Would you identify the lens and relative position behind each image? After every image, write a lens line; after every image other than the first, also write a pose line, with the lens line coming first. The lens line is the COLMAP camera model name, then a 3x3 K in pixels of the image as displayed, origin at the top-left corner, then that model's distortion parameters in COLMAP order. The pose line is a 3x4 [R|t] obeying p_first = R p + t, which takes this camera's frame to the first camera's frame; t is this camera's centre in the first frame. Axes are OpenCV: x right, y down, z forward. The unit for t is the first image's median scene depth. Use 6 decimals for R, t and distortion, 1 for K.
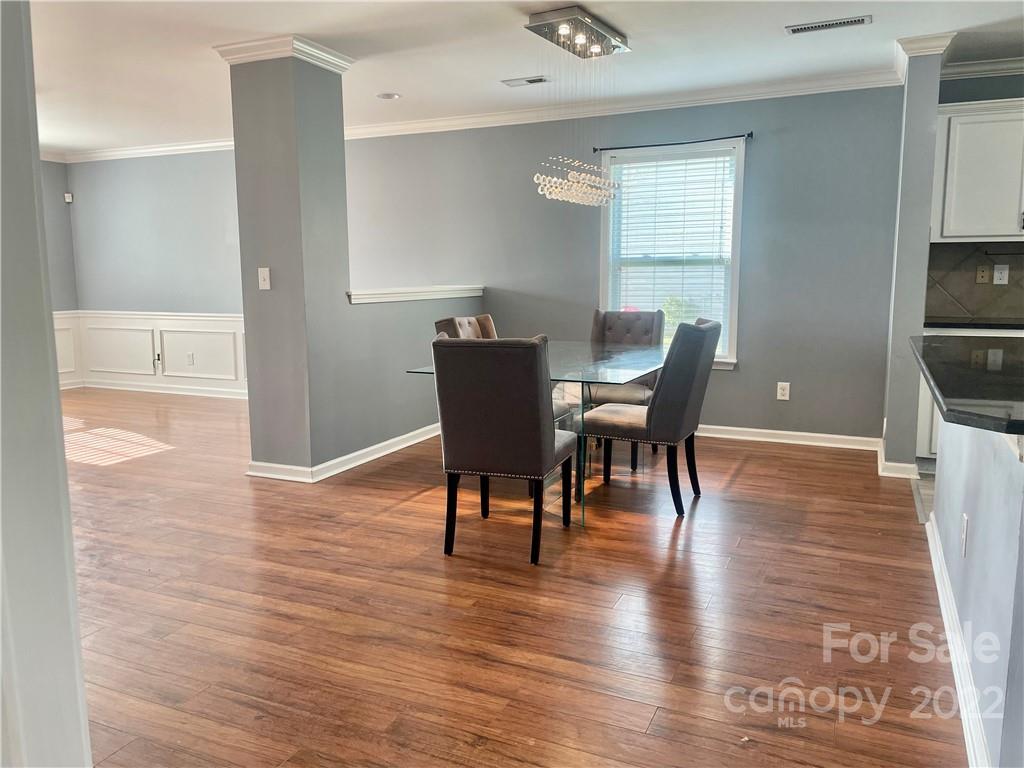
lens RADIAL K [[773.1, 0, 517.6], [0, 773.1, 386.7], [0, 0, 1]] dist [0.058545, -0.053738]
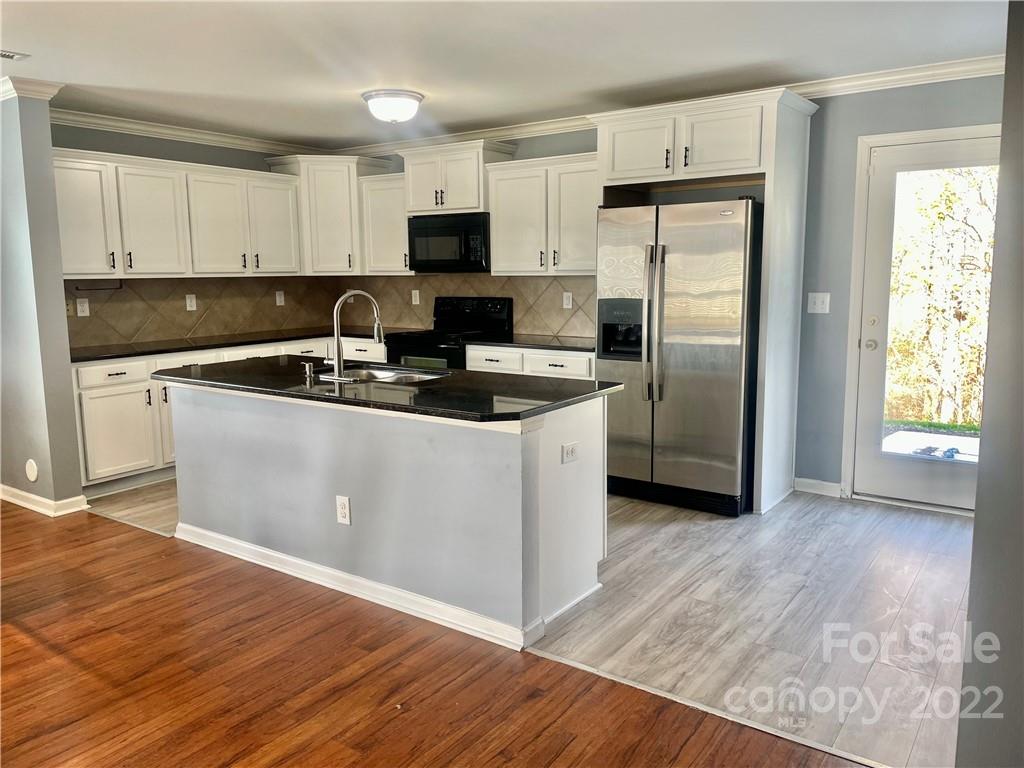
lens RADIAL K [[773.1, 0, 515.1], [0, 773.1, 377.5], [0, 0, 1]] dist [0.058545, -0.053738]
pose [[0.189655, -0.135101, 0.972512, -0.401688], [0.152054, 0.982580, 0.106847, -0.084363], [-0.970005, 0.127610, 0.206894, 0.240052]]
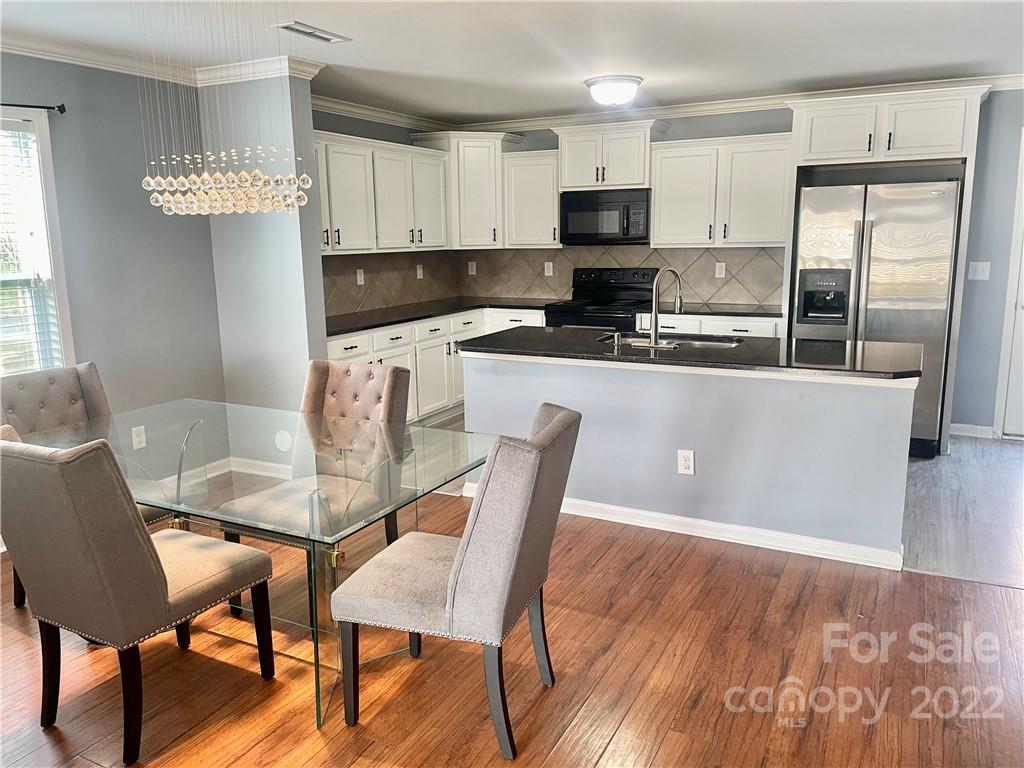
lens RADIAL K [[773.1, 0, 512.4], [0, 773.1, 381.0], [0, 0, 1]] dist [0.058545, -0.053738]
pose [[0.051519, -0.184611, 0.981461, -0.558689], [0.158574, 0.971810, 0.174471, -0.175459], [-0.986002, 0.146645, 0.079341, 0.722281]]
